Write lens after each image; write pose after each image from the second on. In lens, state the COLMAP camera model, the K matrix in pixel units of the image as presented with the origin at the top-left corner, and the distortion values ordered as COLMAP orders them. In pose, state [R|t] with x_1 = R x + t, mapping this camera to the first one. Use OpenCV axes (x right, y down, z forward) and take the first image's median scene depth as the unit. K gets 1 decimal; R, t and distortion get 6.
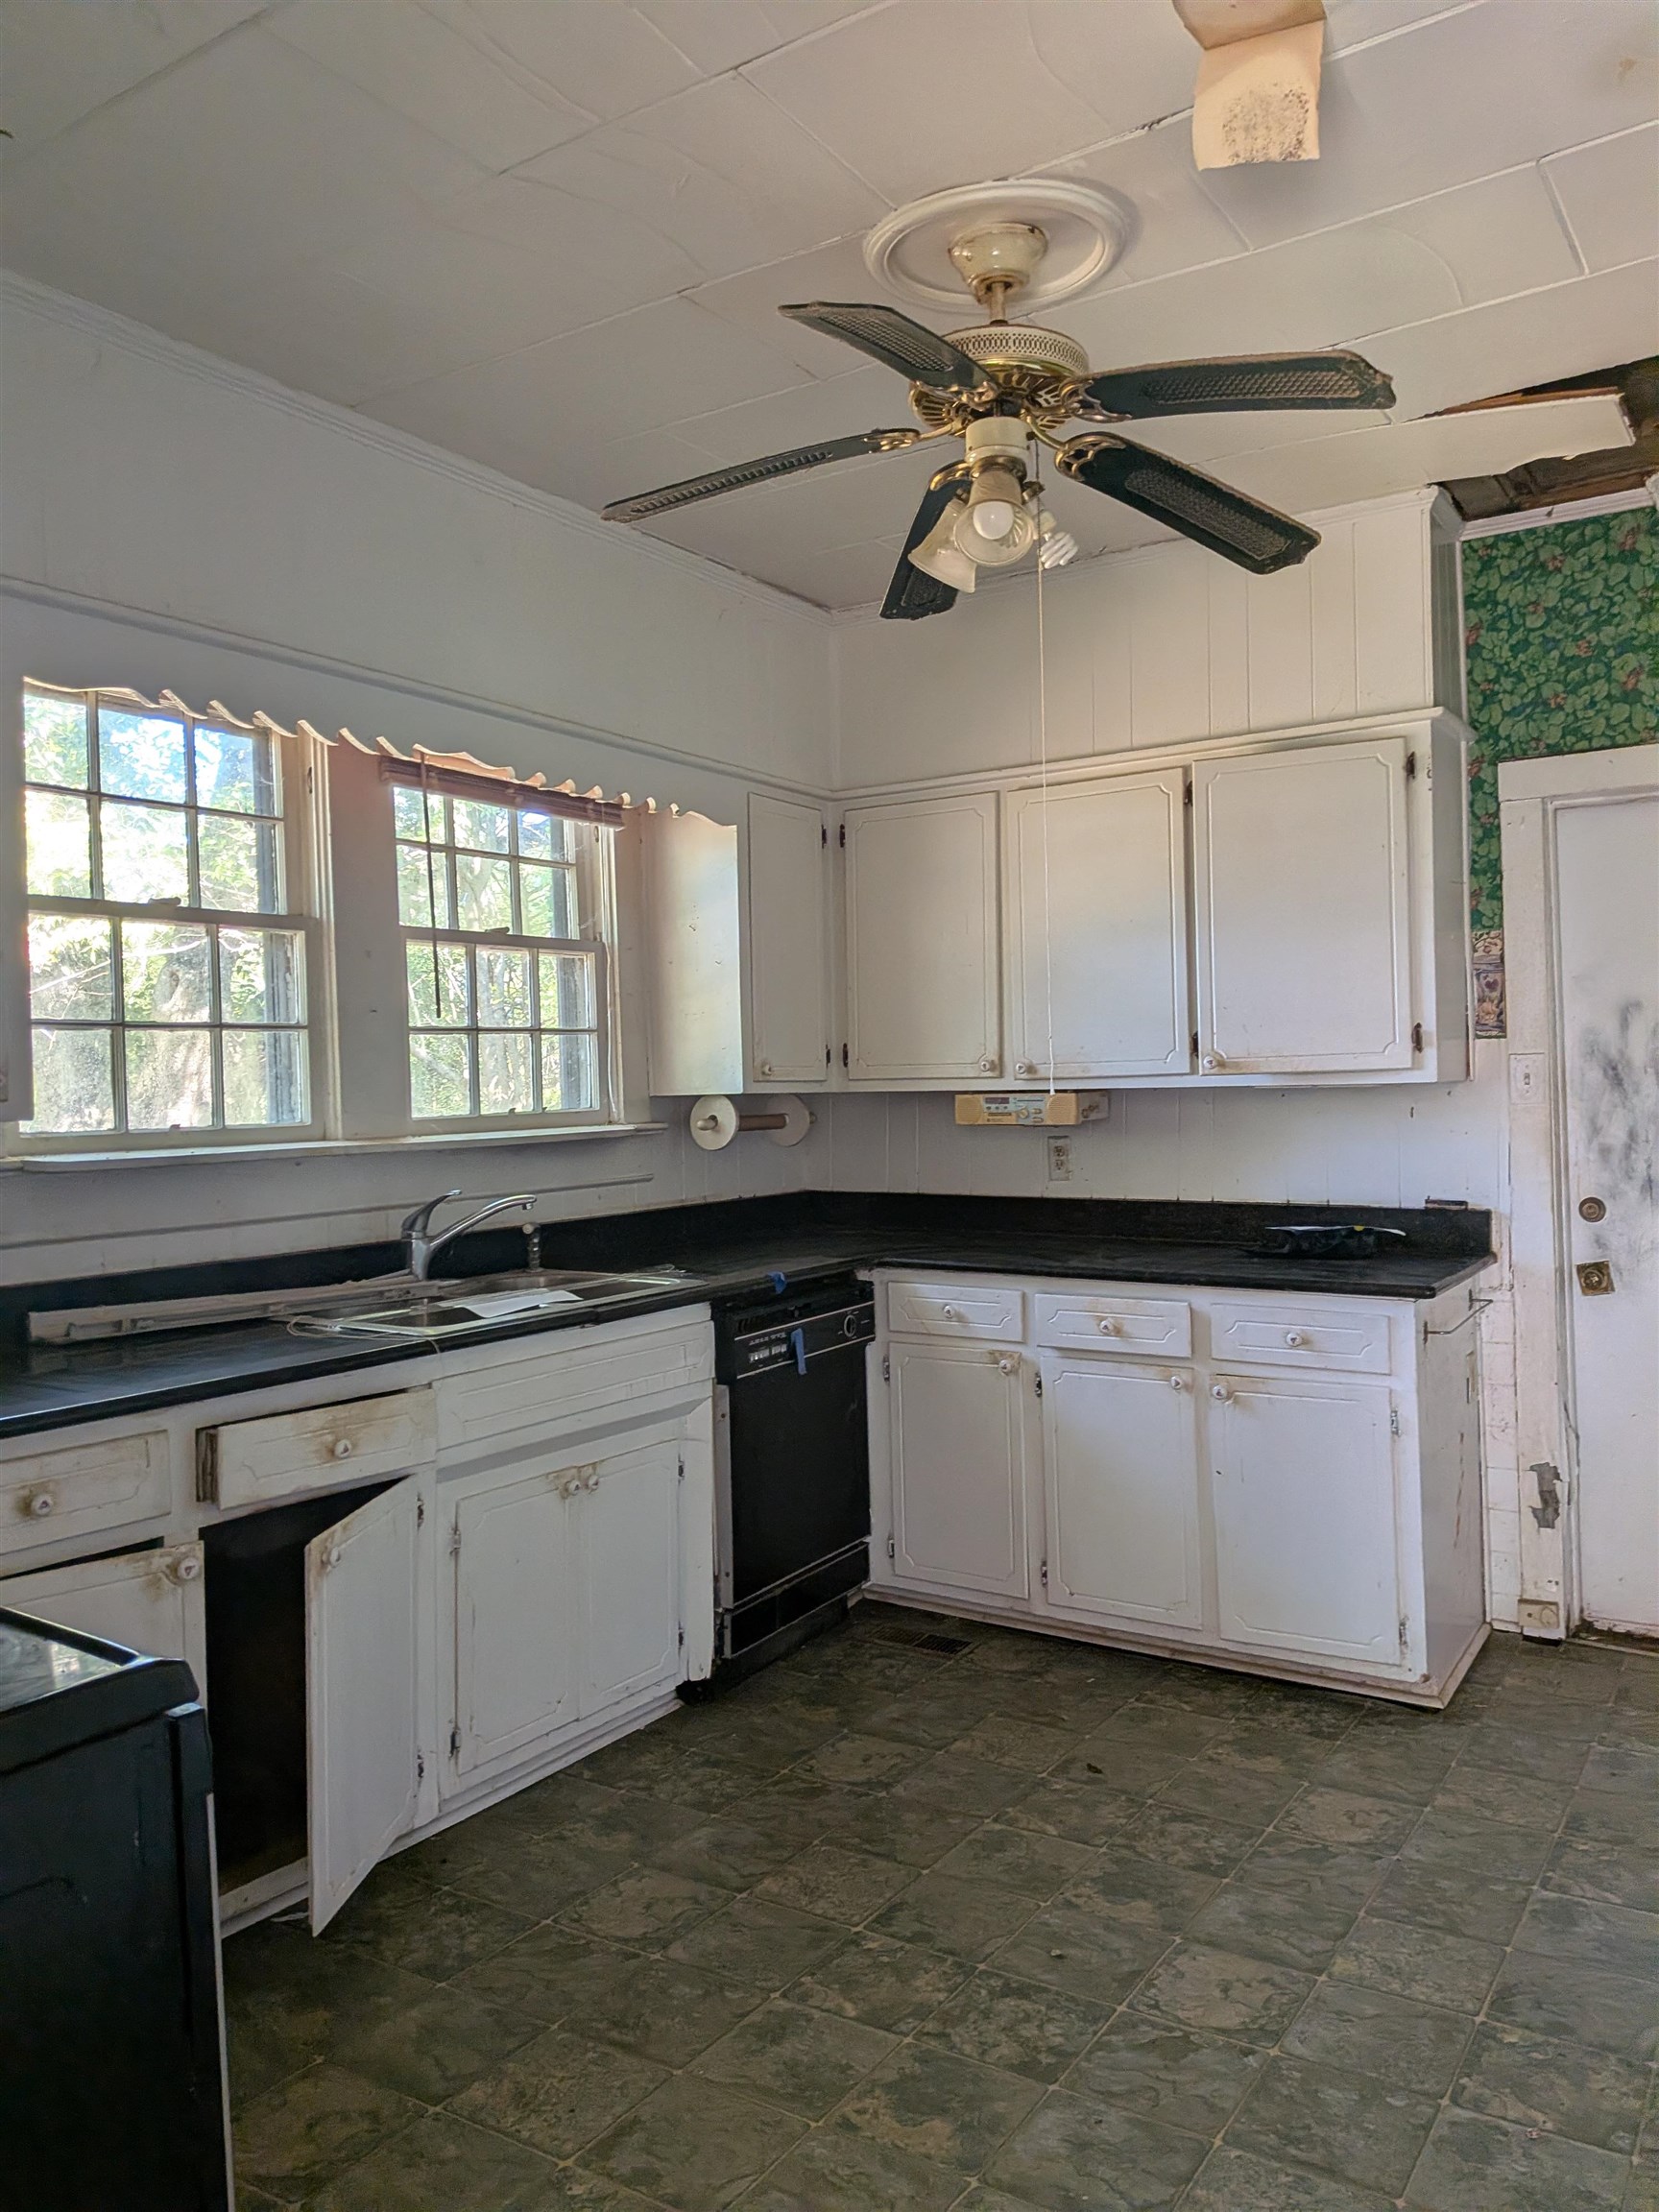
lens RADIAL K [[1623.8, 0, 843.5], [0, 1623.8, 1096.5], [0, 0, 1]] dist [0.004550, 0.004091]
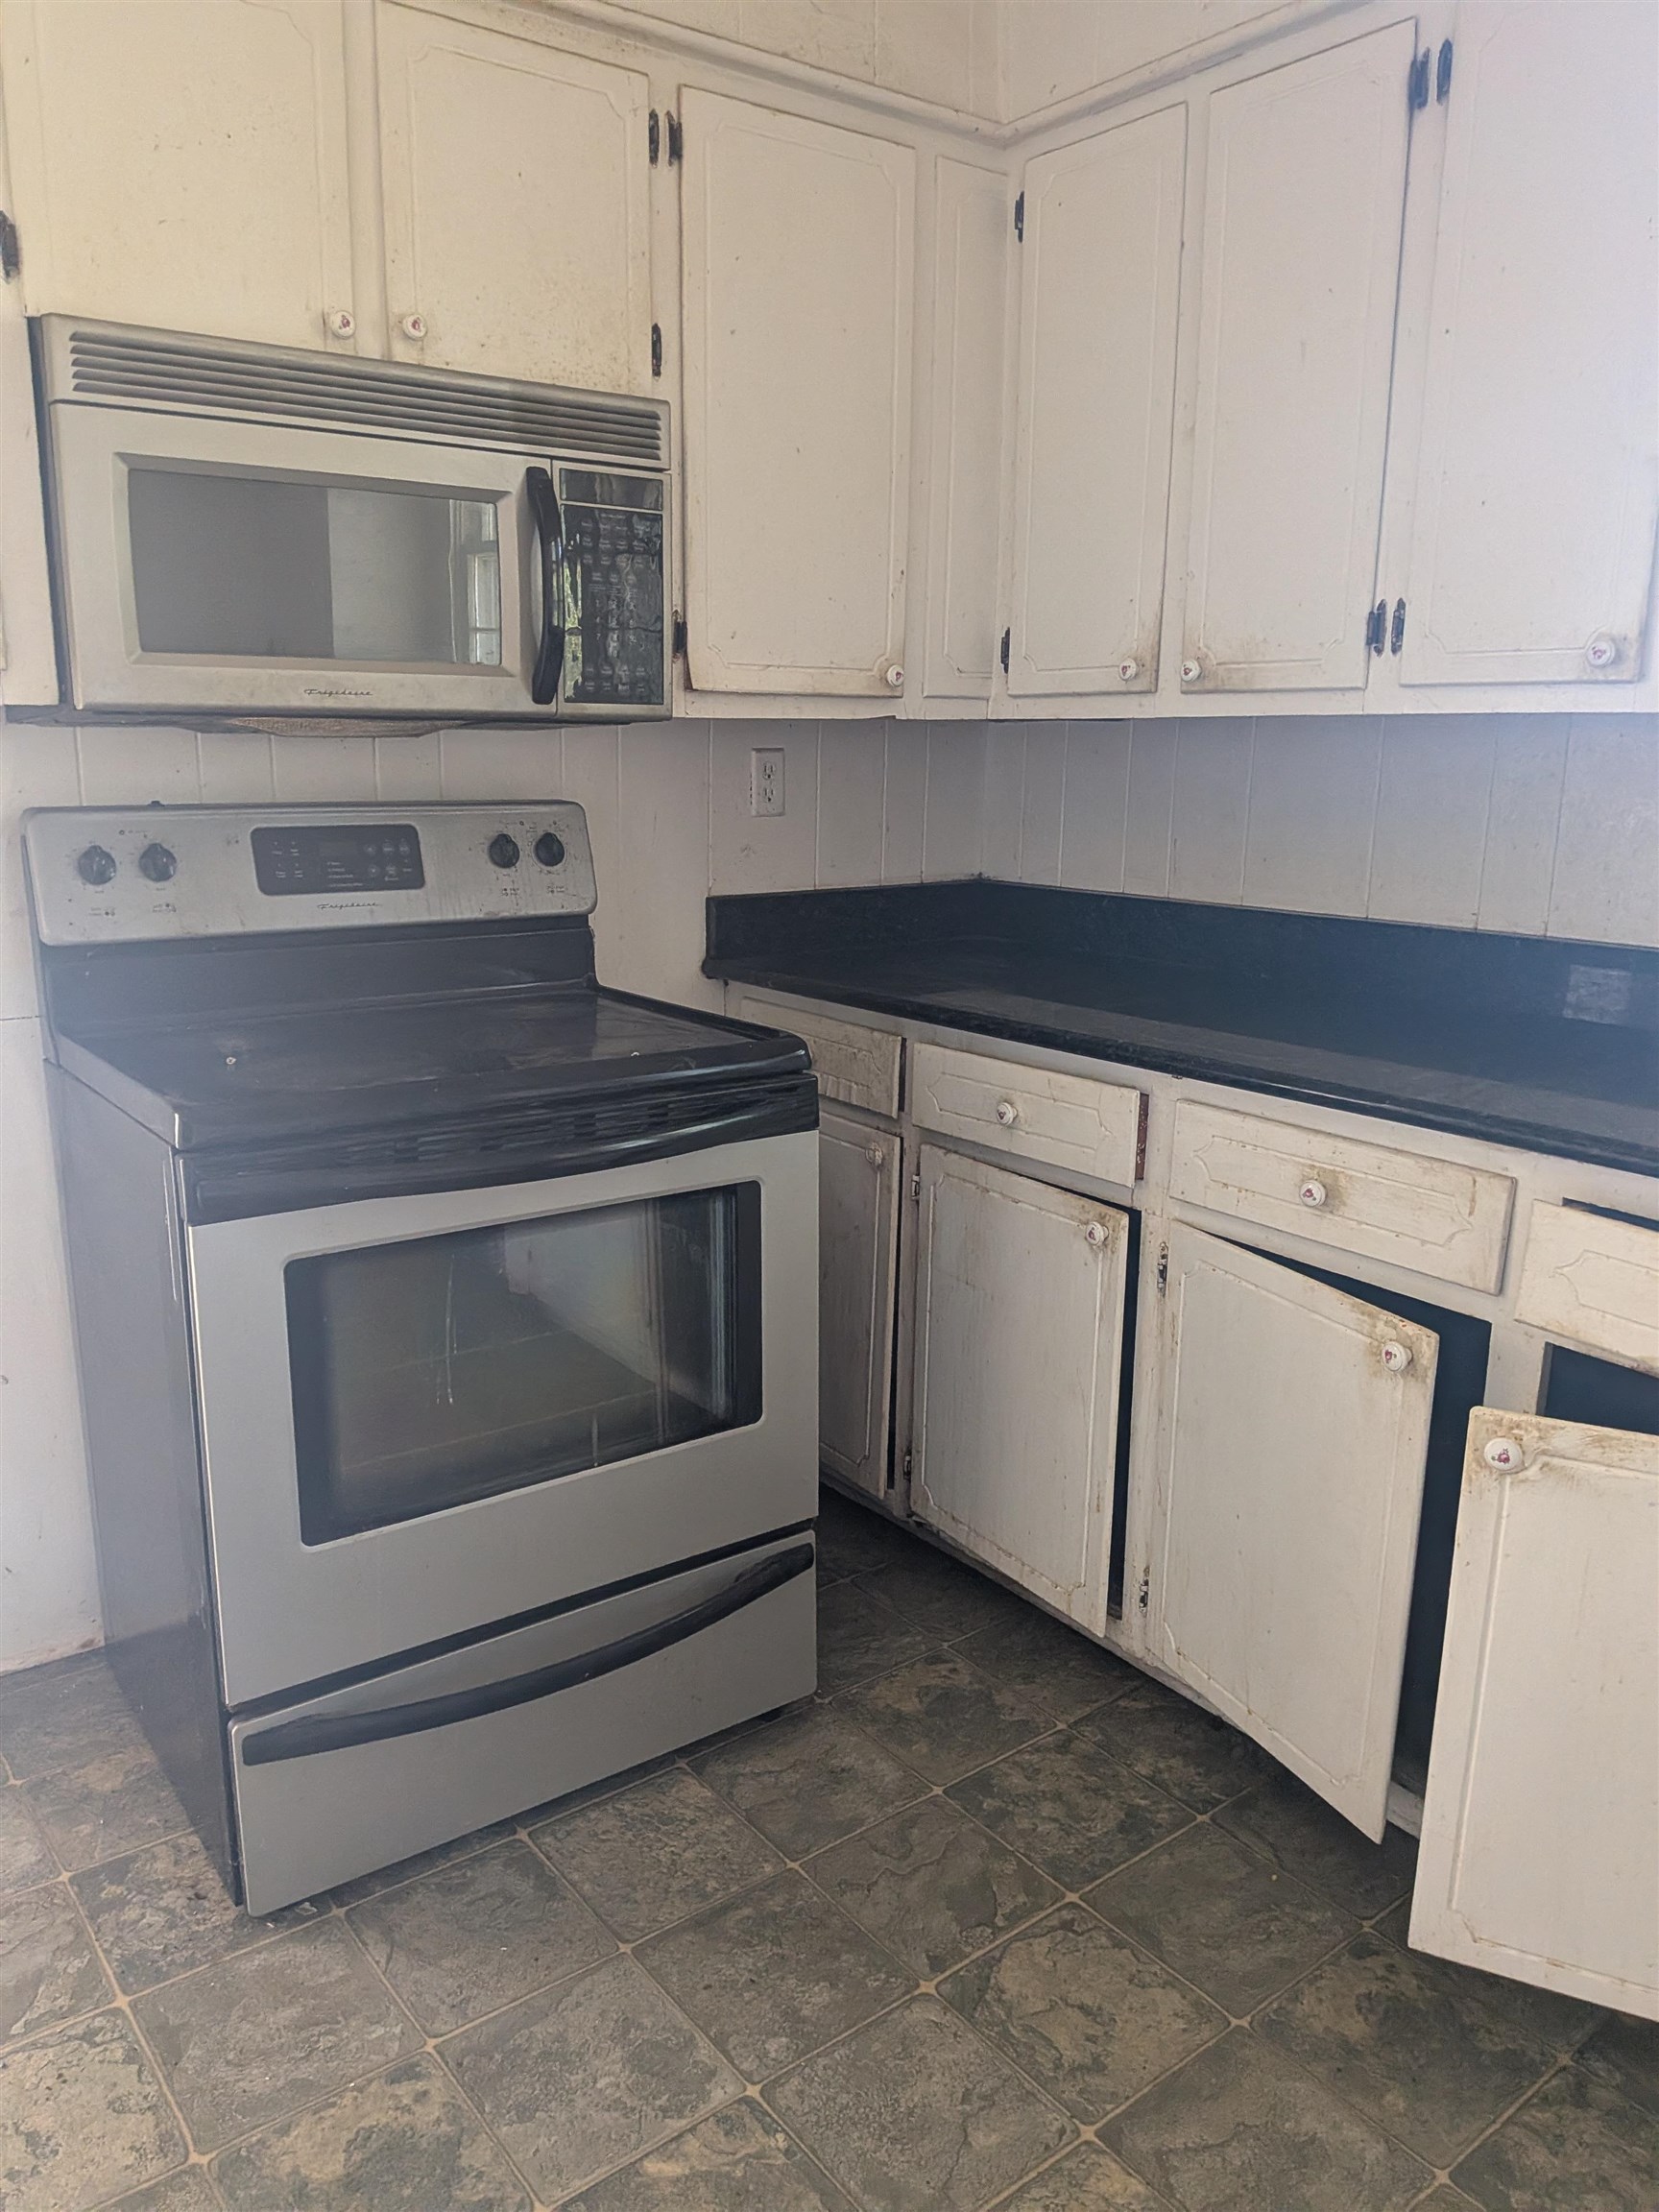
lens RADIAL K [[1623.8, 0, 843.5], [0, 1623.8, 1096.5], [0, 0, 1]] dist [0.004550, 0.004091]
pose [[-0.311529, 0.261384, -0.913580, 0.513686], [-0.011186, 0.960348, 0.278579, -0.033767], [0.950171, 0.097005, -0.296253, 1.203724]]
